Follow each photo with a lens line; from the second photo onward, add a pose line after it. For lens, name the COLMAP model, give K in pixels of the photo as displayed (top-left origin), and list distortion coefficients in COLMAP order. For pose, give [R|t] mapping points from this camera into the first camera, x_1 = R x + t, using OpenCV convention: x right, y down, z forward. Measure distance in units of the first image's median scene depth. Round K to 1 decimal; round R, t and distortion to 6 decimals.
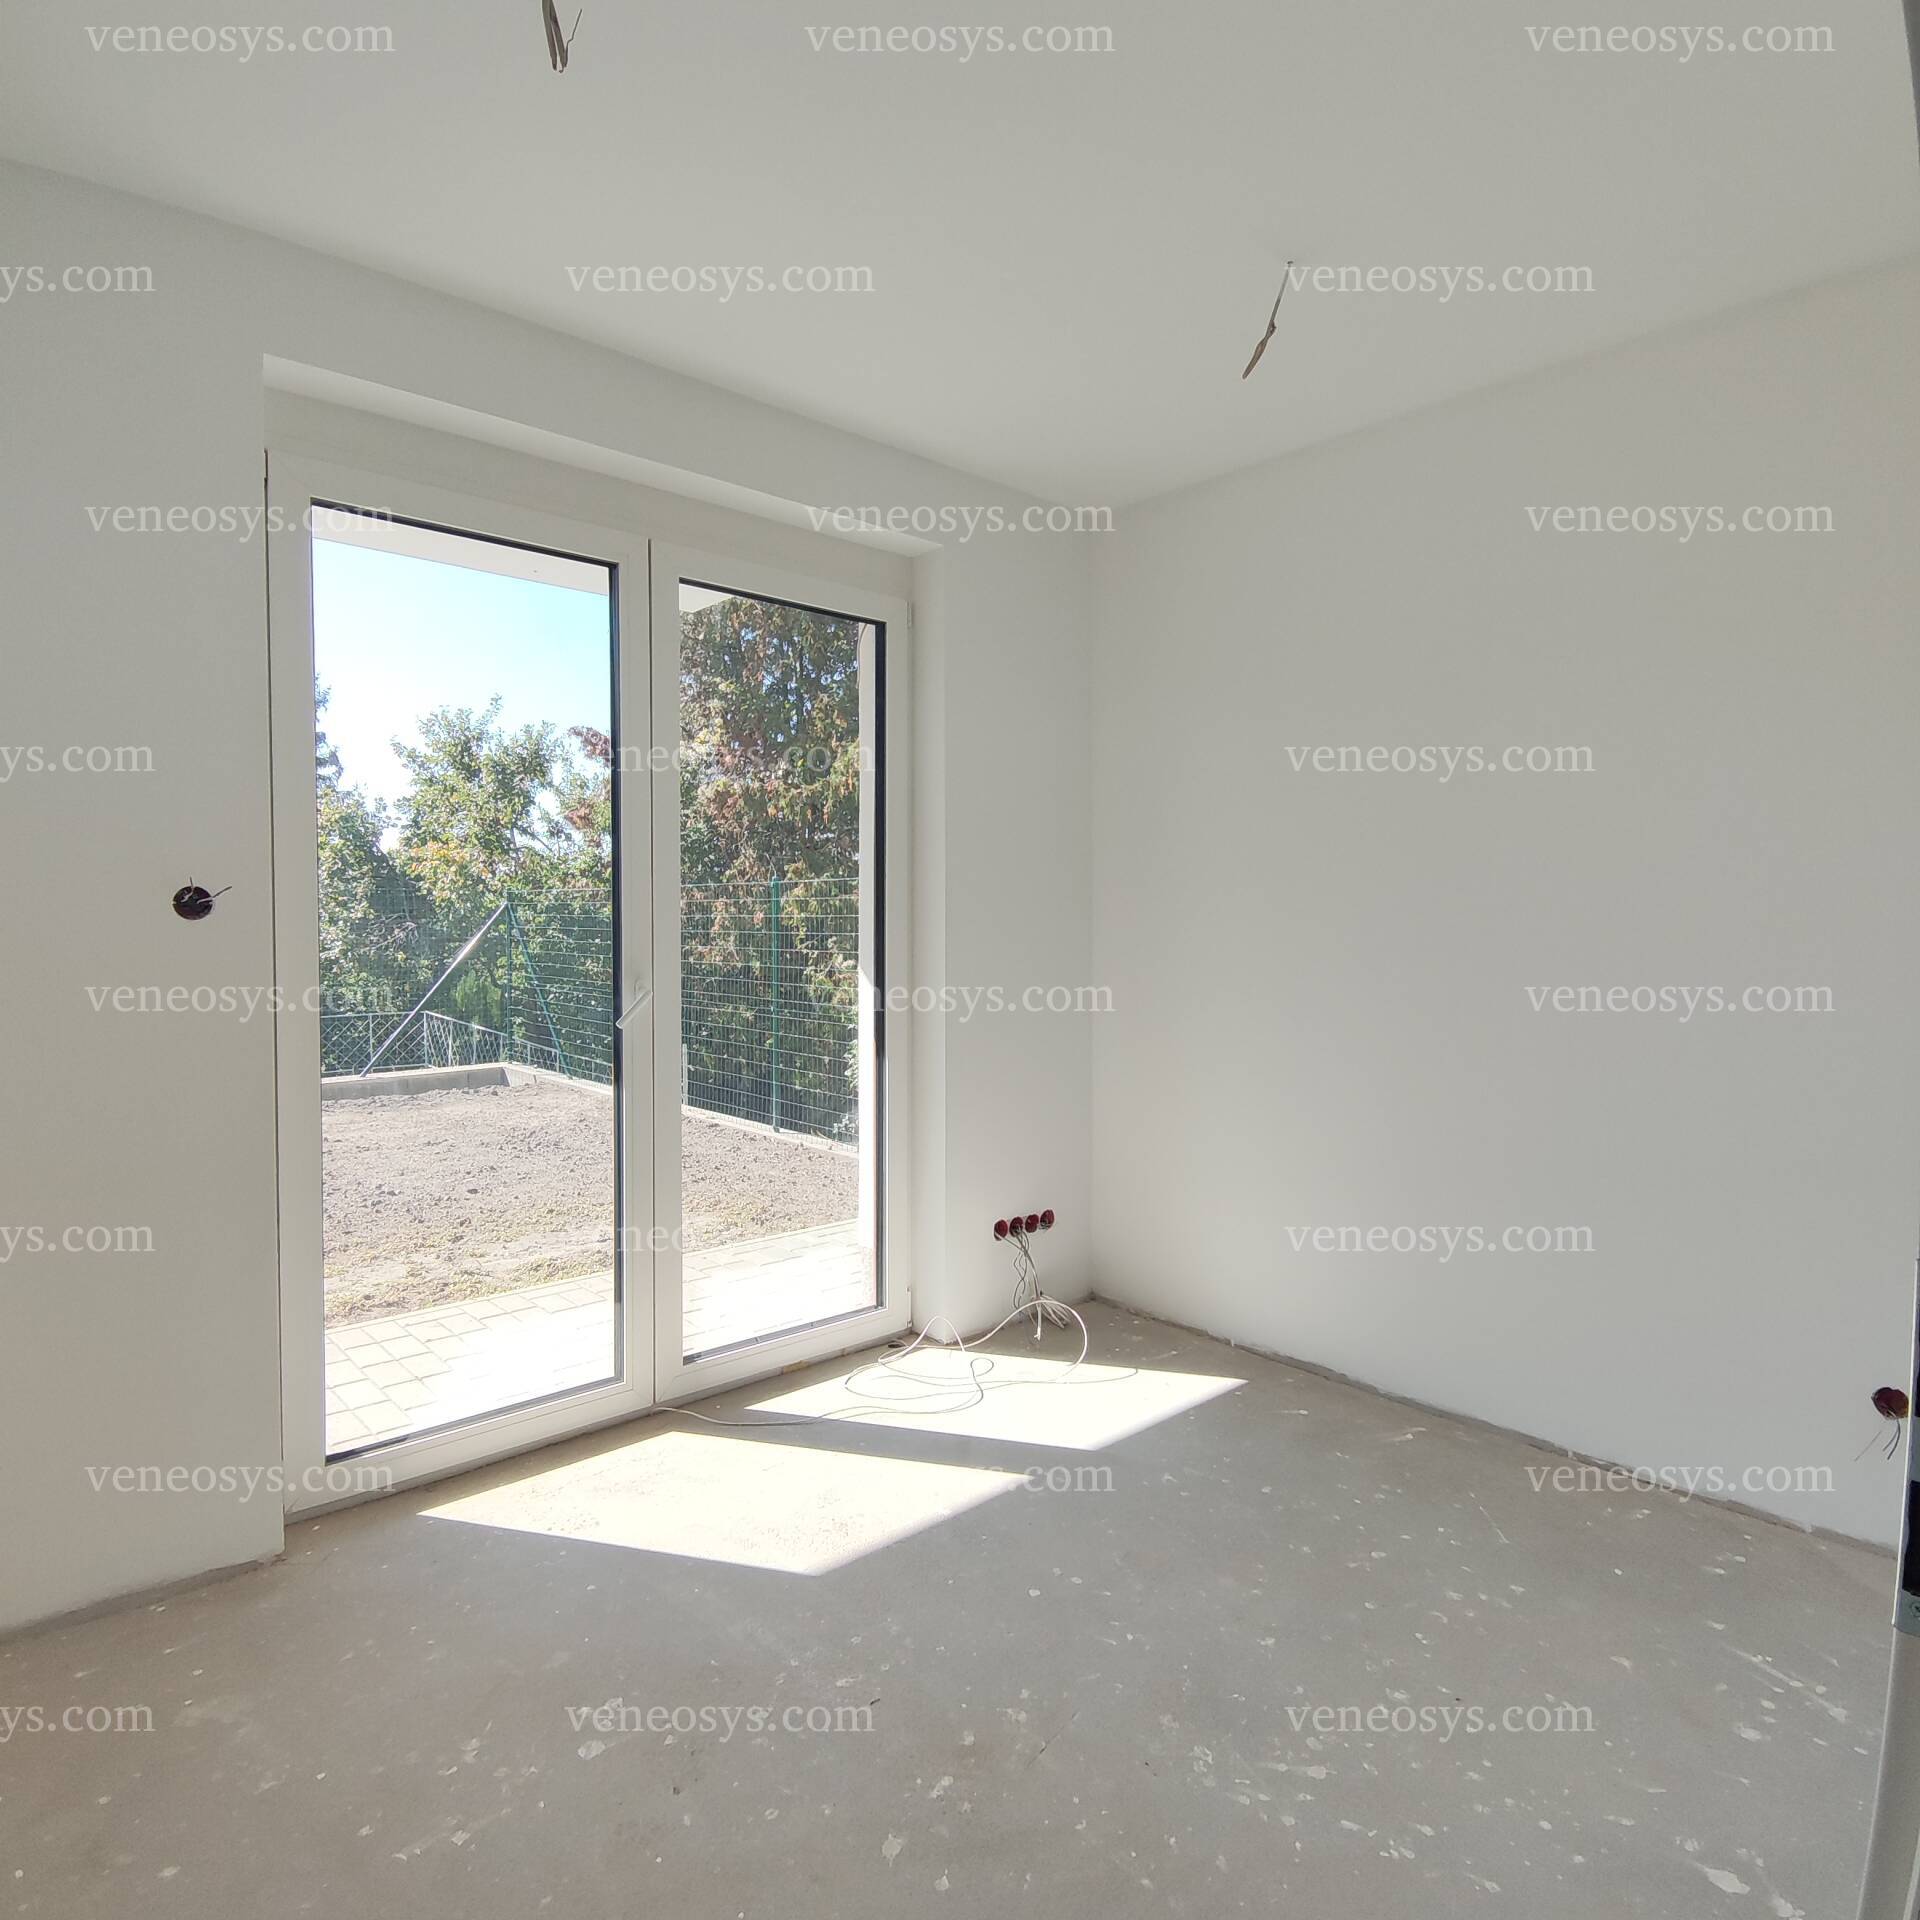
lens RADIAL K [[1259.8, 0, 953.0], [0, 1259.8, 960.8], [0, 0, 1]] dist [0.015149, 0.002678]
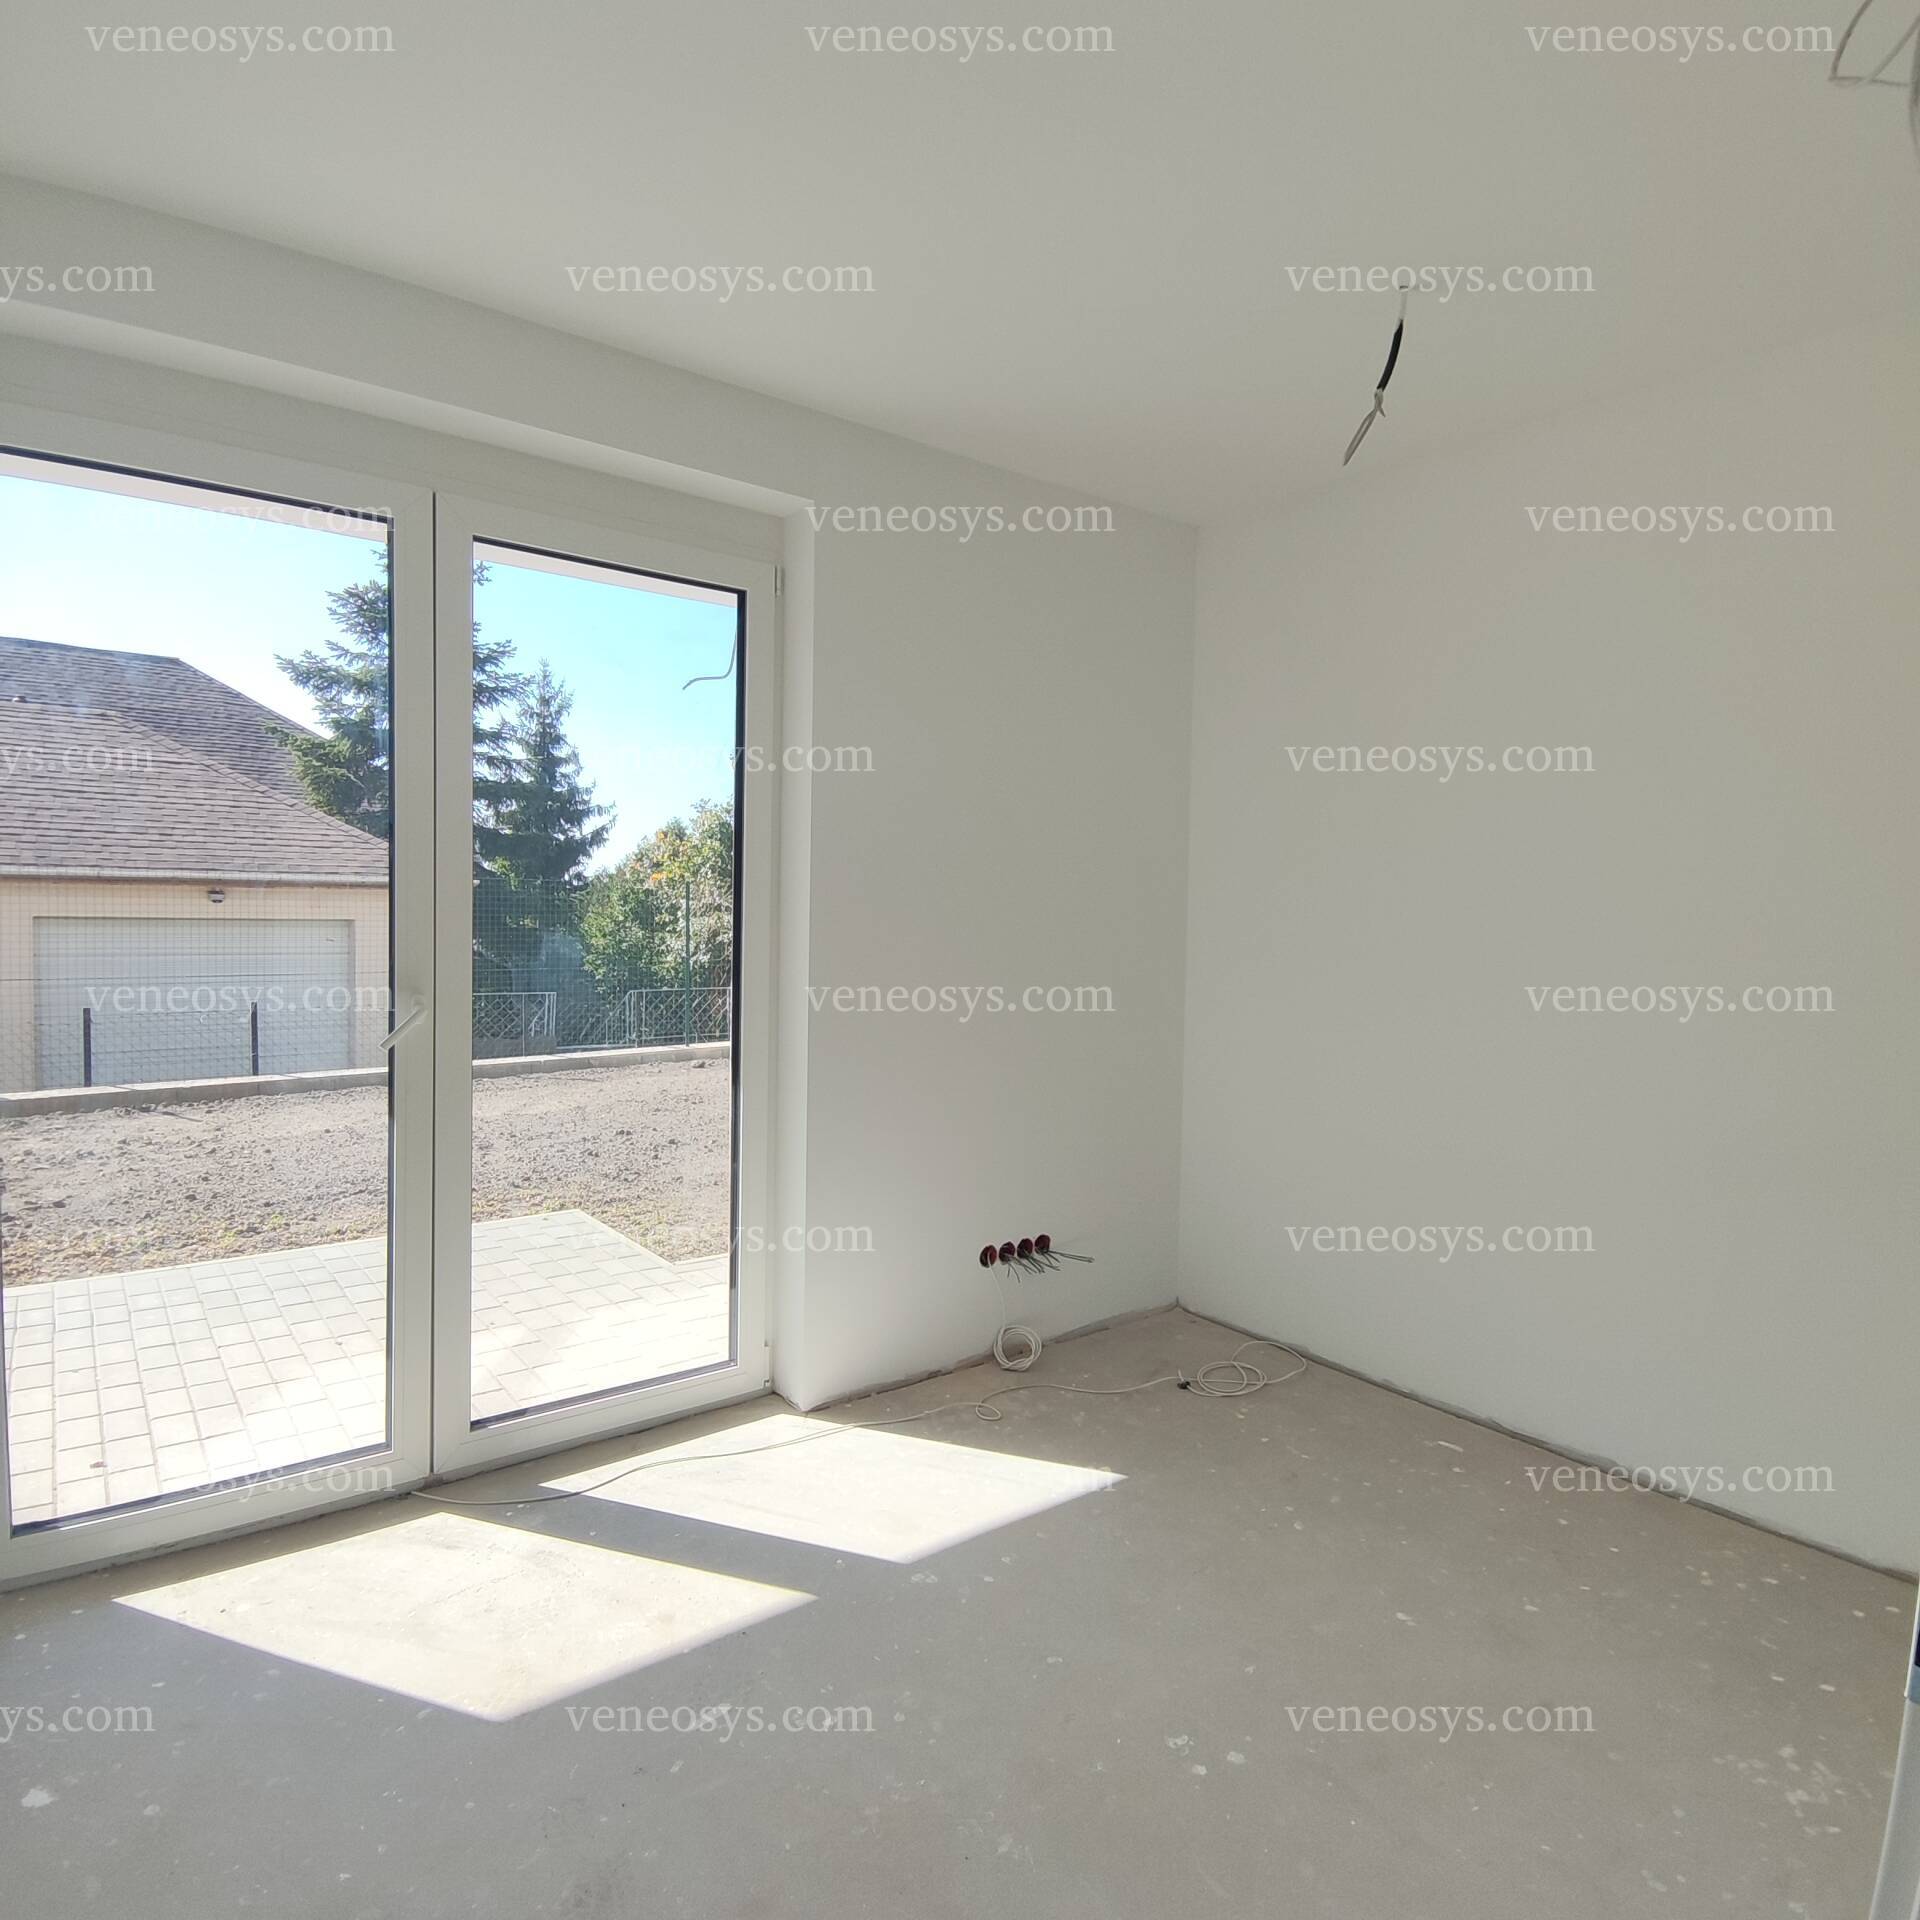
lens RADIAL K [[1196.0, 0, 971.2], [0, 1196.0, 960.8], [0, 0, 1]] dist [0.028251, -0.035758]
pose [[0.995973, 0.010967, -0.088980, 0.181358], [-0.011390, 0.999926, -0.004250, -0.006430], [0.088927, 0.005246, 0.996024, 0.174036]]
